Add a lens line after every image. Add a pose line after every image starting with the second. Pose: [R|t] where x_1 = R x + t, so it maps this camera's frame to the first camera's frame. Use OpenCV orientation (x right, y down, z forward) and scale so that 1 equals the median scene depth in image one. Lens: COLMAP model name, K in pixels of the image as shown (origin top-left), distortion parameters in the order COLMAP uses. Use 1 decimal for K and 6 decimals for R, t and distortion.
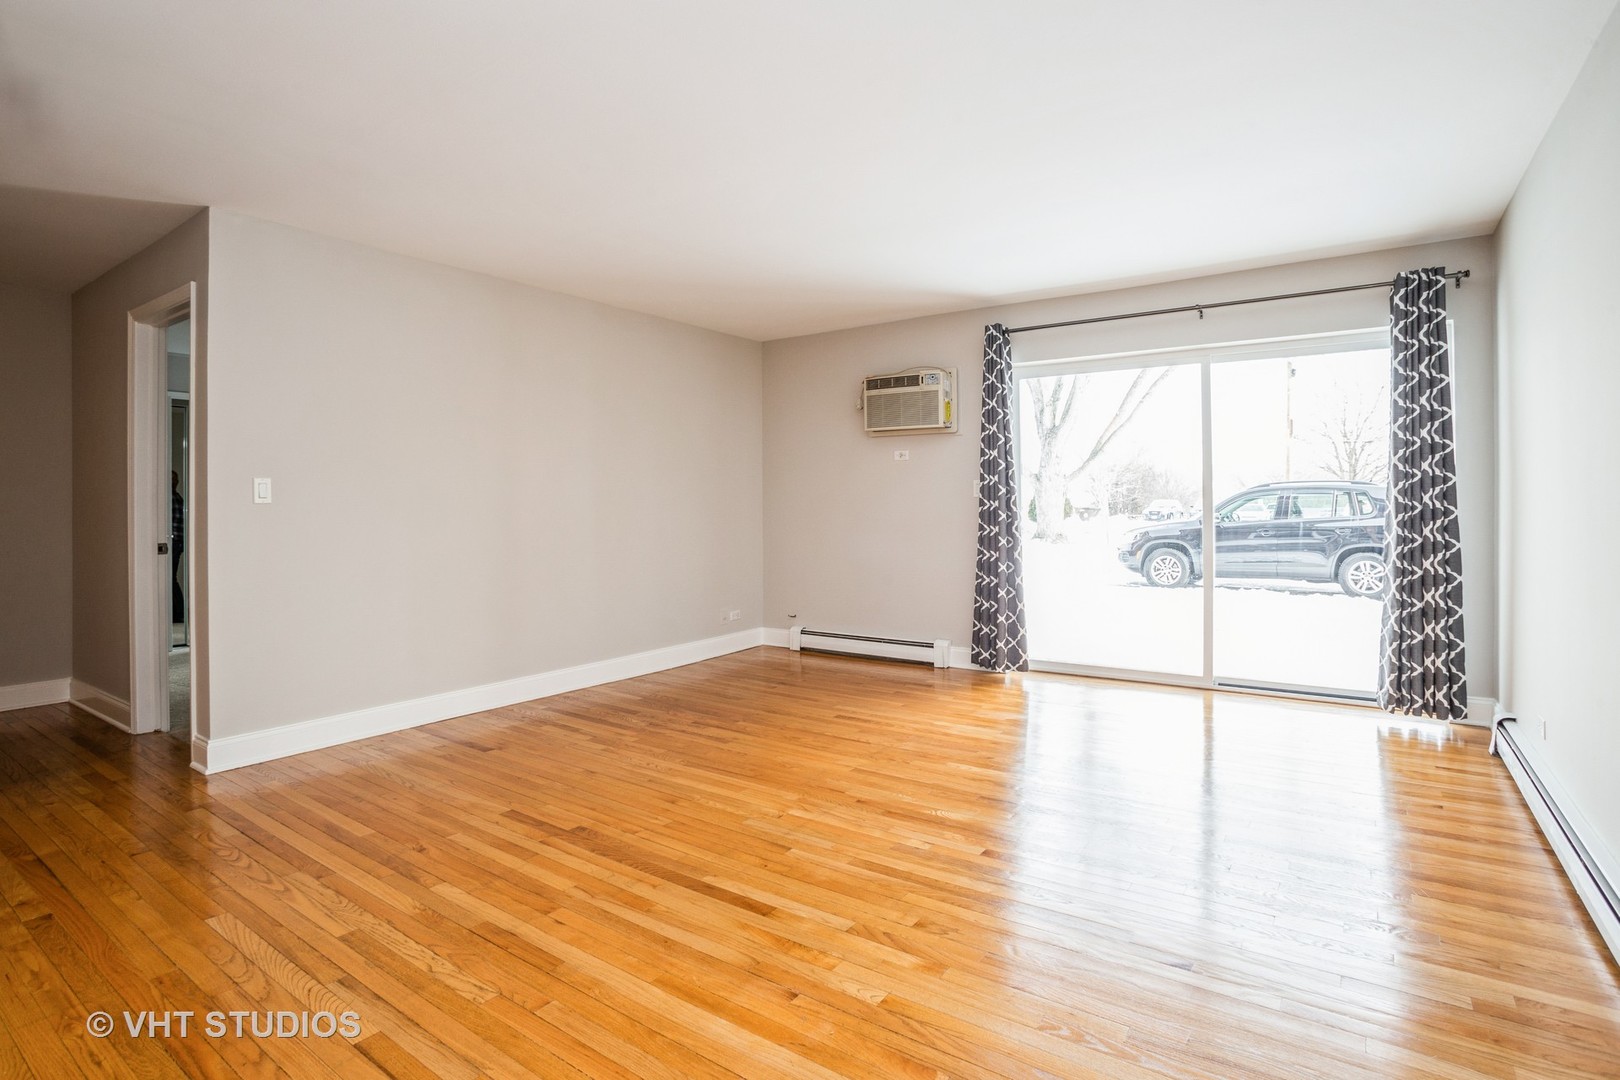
lens RADIAL K [[805.0, 0, 813.1], [0, 805.0, 505.8], [0, 0, 1]] dist [-0.089837, 0.048798]
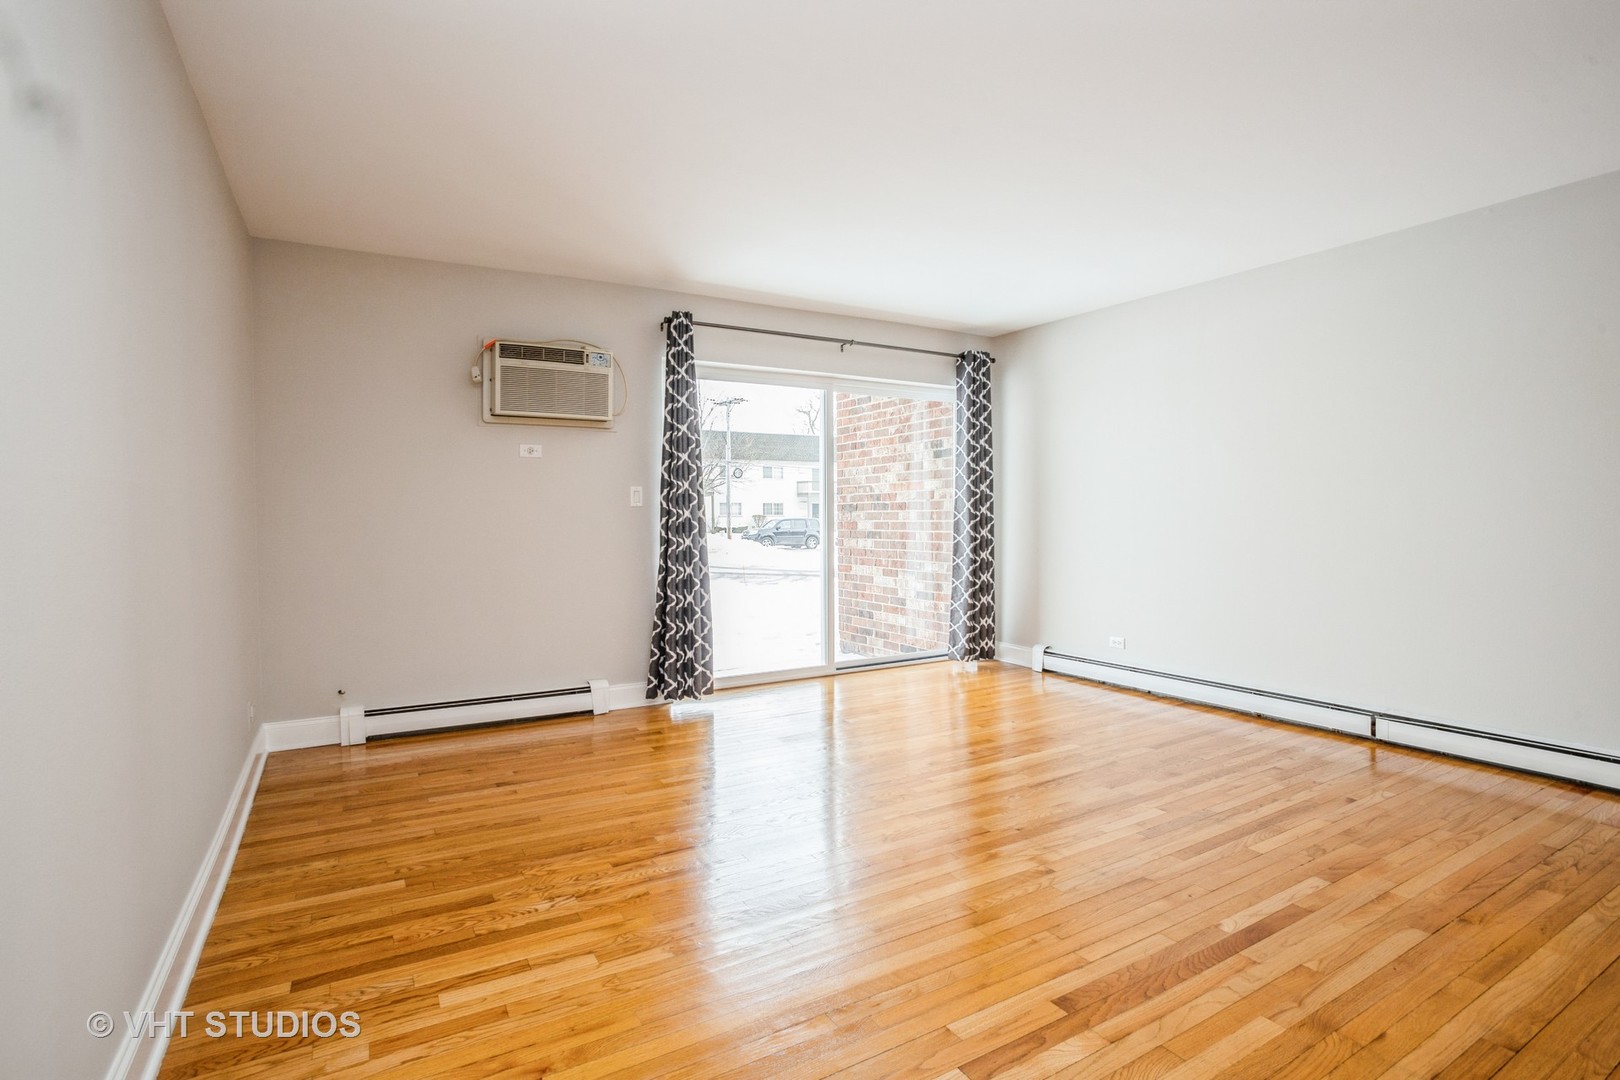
lens RADIAL K [[793.4, 0, 816.9], [0, 793.4, 528.9], [0, 0, 1]] dist [-0.049864, 0.001142]
pose [[0.415150, -0.012391, 0.909669, -0.521750], [0.007955, 0.999918, 0.009989, 0.007108], [-0.909718, 0.003089, 0.415215, 0.503409]]
